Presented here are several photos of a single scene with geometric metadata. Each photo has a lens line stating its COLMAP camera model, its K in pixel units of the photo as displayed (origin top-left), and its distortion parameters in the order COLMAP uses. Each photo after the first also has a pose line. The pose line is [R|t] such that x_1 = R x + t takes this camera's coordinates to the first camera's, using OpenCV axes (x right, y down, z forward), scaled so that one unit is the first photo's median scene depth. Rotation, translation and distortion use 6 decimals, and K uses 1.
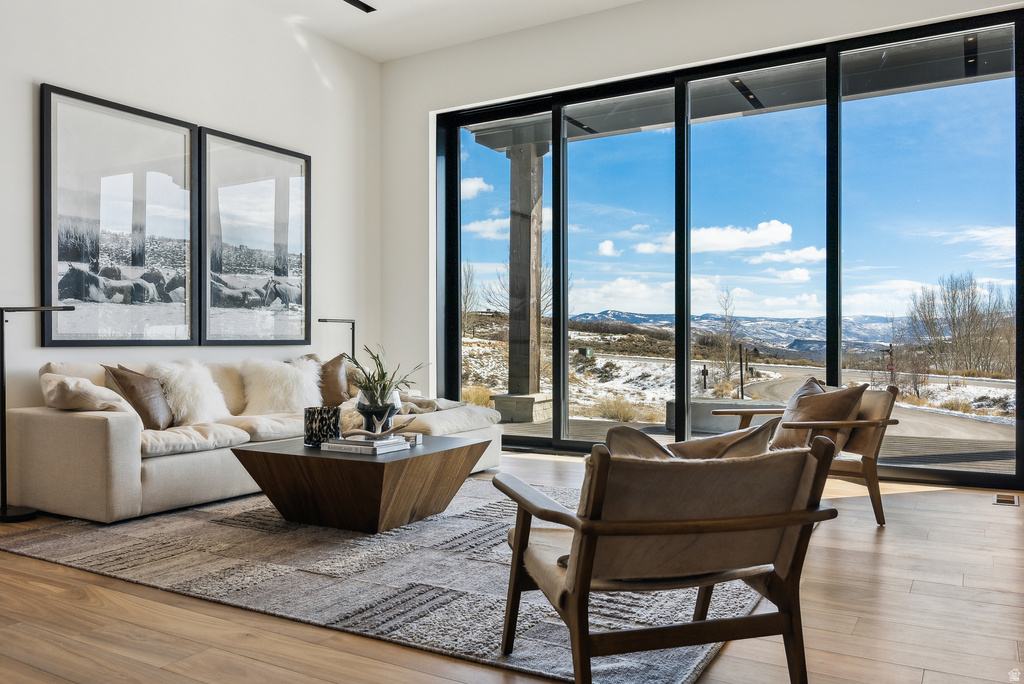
lens RADIAL K [[789.4, 0, 512.0], [0, 789.4, 342.0], [0, 0, 1]] dist [-0.003706, -0.003475]
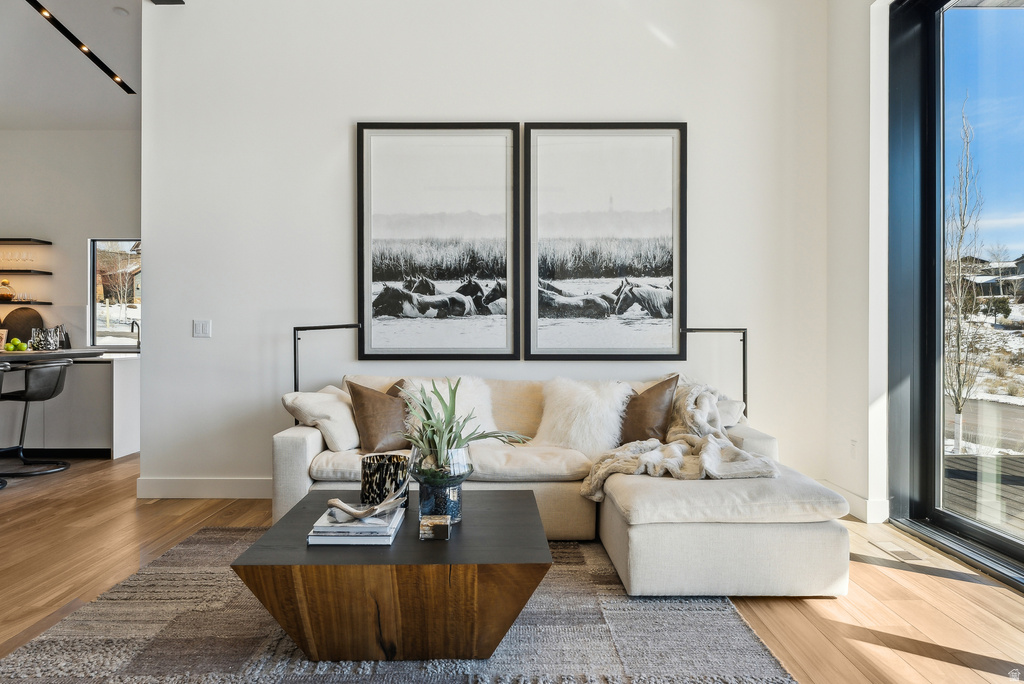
lens RADIAL K [[690.5, 0, 517.3], [0, 690.5, 332.0], [0, 0, 1]] dist [0.002654, 0.001036]
pose [[0.507315, 0.003696, -0.861753, 0.307542], [-0.003361, 0.999992, 0.002311, -0.031165], [0.861754, 0.001724, 0.507324, 0.598114]]
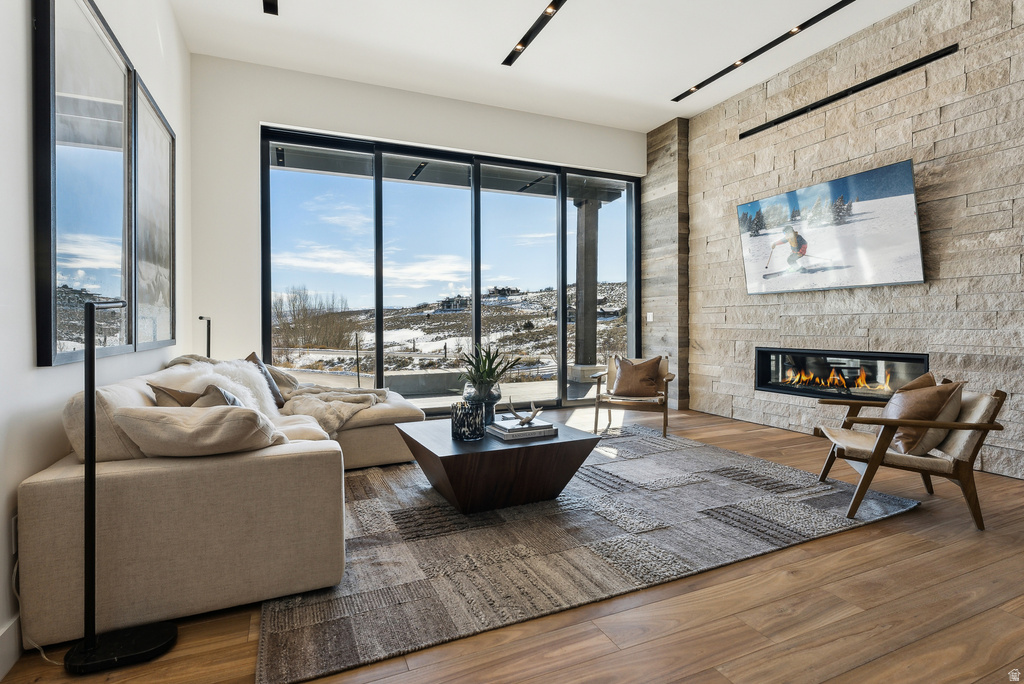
lens RADIAL K [[511.4, 0, 518.6], [0, 511.4, 328.9], [0, 0, 1]] dist [-0.001643, -0.000135]
pose [[0.577346, -0.008356, 0.816457, -0.602232], [0.005543, 0.999965, 0.006315, -0.019168], [-0.816481, 0.000880, 0.577372, 0.411972]]
